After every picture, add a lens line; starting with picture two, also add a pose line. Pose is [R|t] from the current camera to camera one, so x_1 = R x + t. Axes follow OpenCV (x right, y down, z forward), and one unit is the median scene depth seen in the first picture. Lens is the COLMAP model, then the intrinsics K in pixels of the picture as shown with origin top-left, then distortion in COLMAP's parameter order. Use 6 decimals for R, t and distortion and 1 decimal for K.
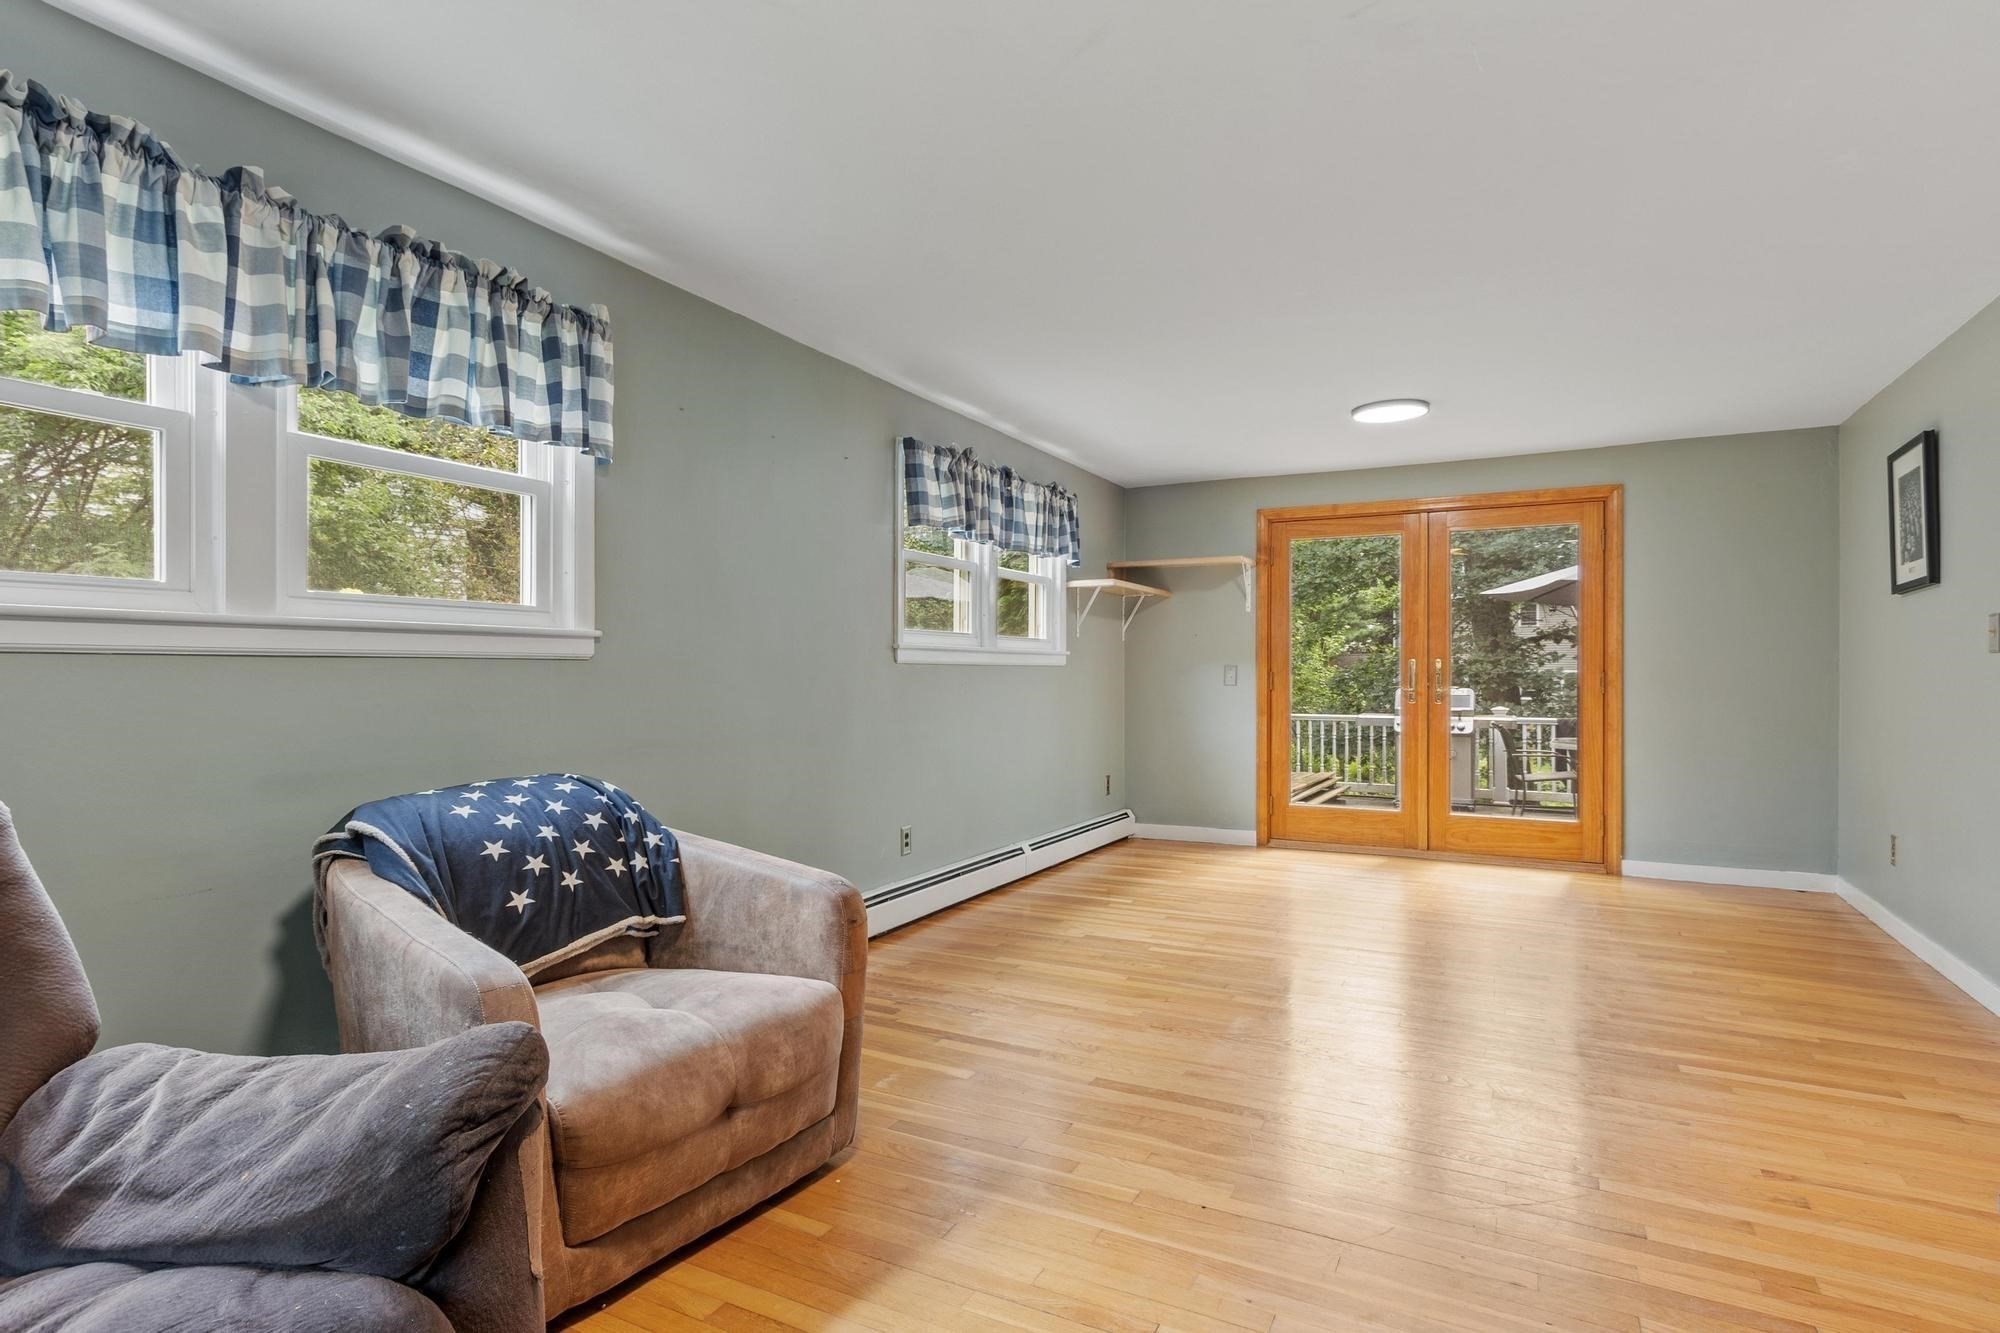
lens RADIAL K [[1017.2, 0, 1000.0], [0, 1017.2, 666.5], [0, 0, 1]] dist [-0.000838, -0.001098]
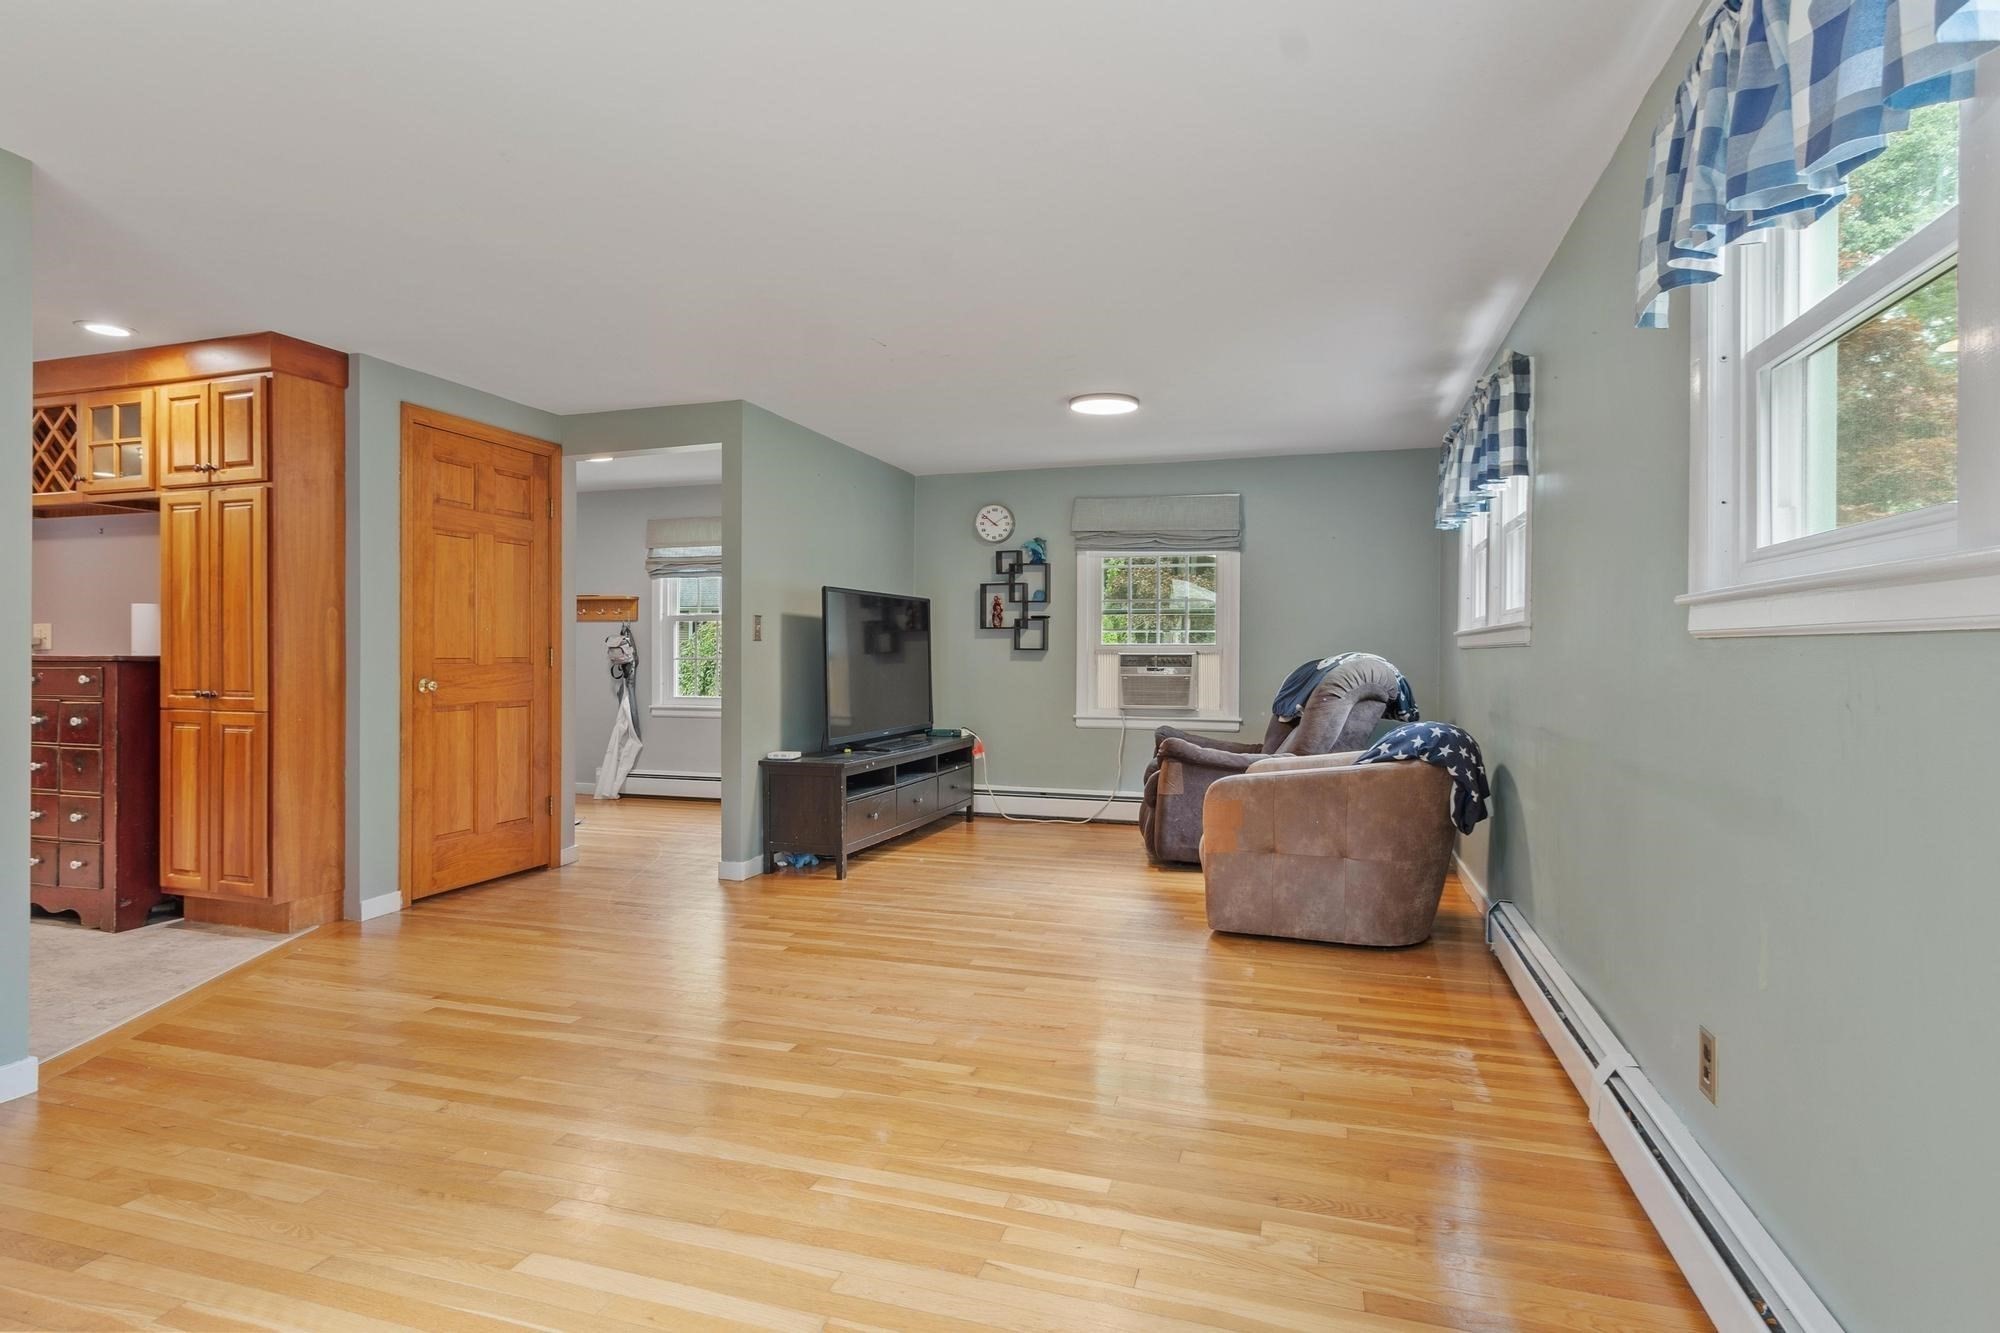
lens RADIAL K [[1017.2, 0, 1000.0], [0, 1017.2, 666.5], [0, 0, 1]] dist [-0.000838, -0.001098]
pose [[-0.983824, -0.004432, -0.179083, 0.390316], [-0.004109, 0.999989, -0.002174, 0.018518], [0.179091, -0.001403, -0.983832, 1.983060]]
